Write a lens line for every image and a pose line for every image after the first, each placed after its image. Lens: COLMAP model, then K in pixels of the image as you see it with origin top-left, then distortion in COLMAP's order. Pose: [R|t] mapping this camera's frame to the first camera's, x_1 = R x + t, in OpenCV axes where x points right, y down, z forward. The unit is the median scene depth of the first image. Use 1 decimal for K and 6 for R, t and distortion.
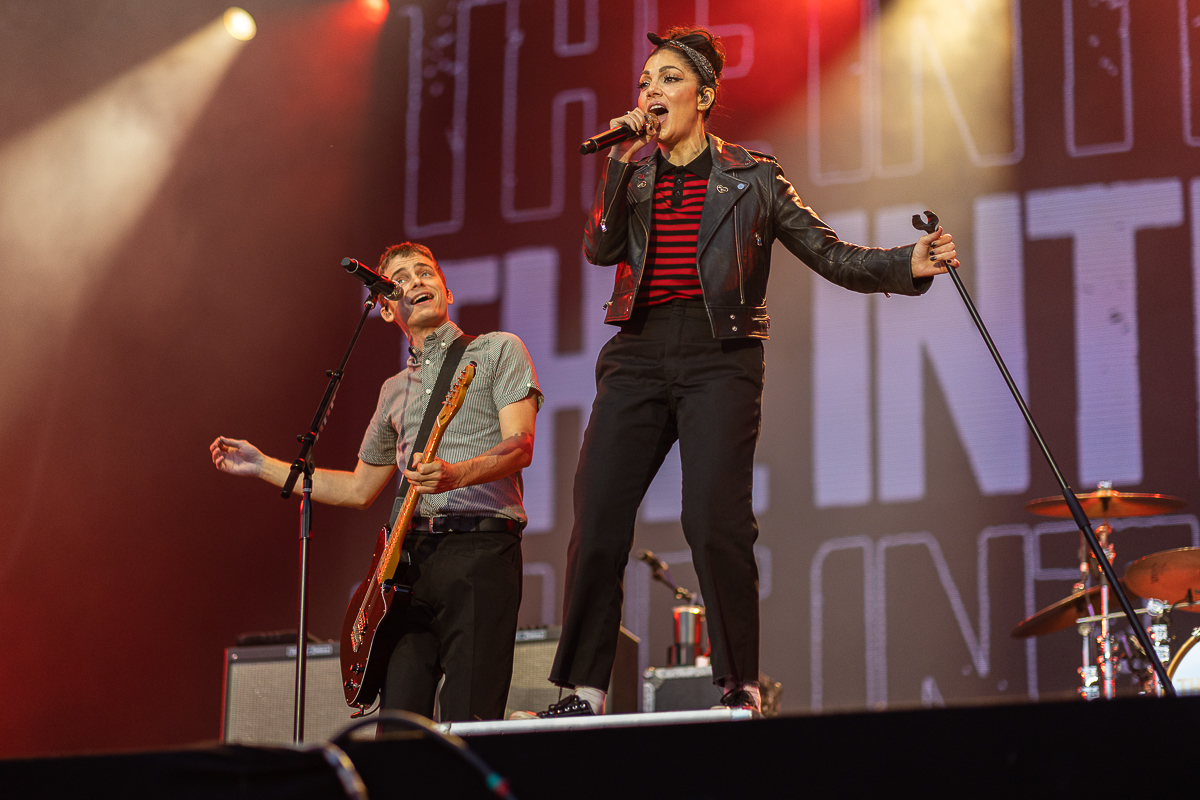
lens RADIAL K [[2851.2, 0, 600.0], [0, 2851.2, 400.0], [0, 0, 1]] dist [0.098661, 0.271672]
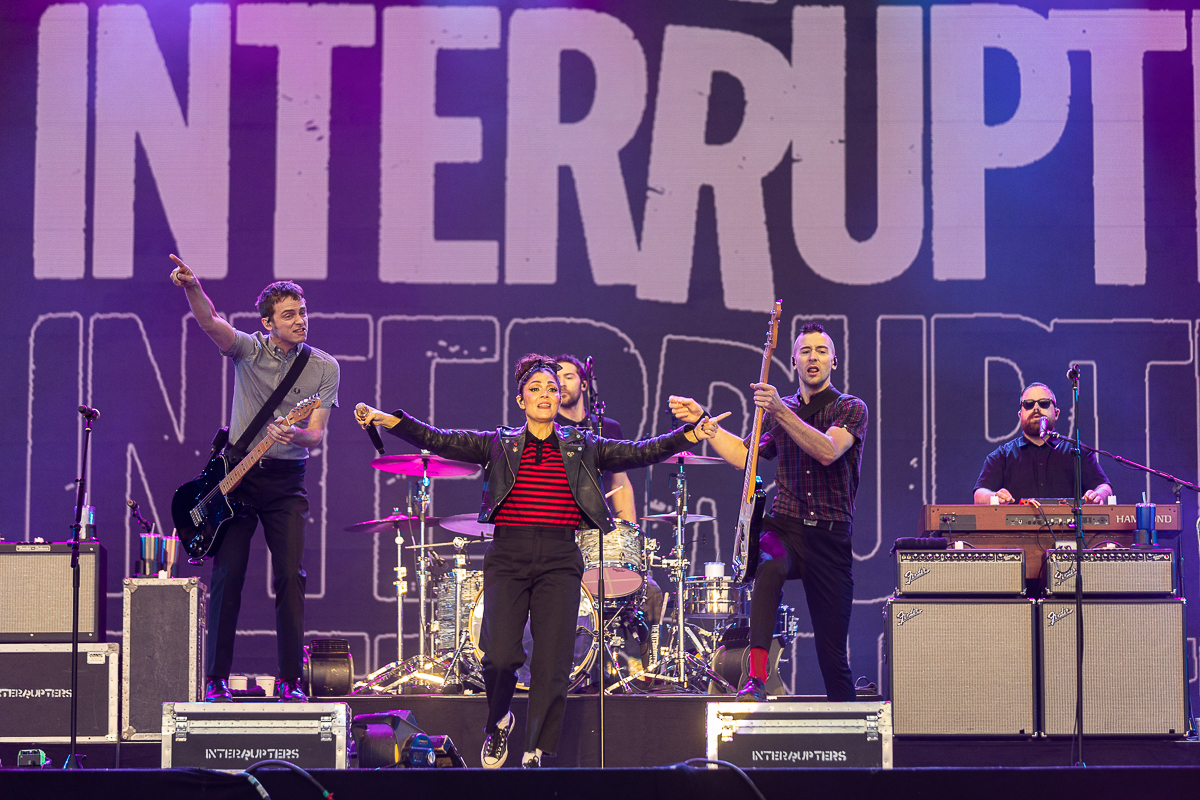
lens RADIAL K [[4462.3, 0, 600.0], [0, 4462.3, 400.0], [0, 0, 1]] dist [-0.109111, 1.774467]
pose [[0.938411, 0.023983, 0.344687, -0.315204], [-0.089518, 0.980401, 0.175498, -0.241625], [-0.333723, -0.195545, 0.922167, -0.675543]]
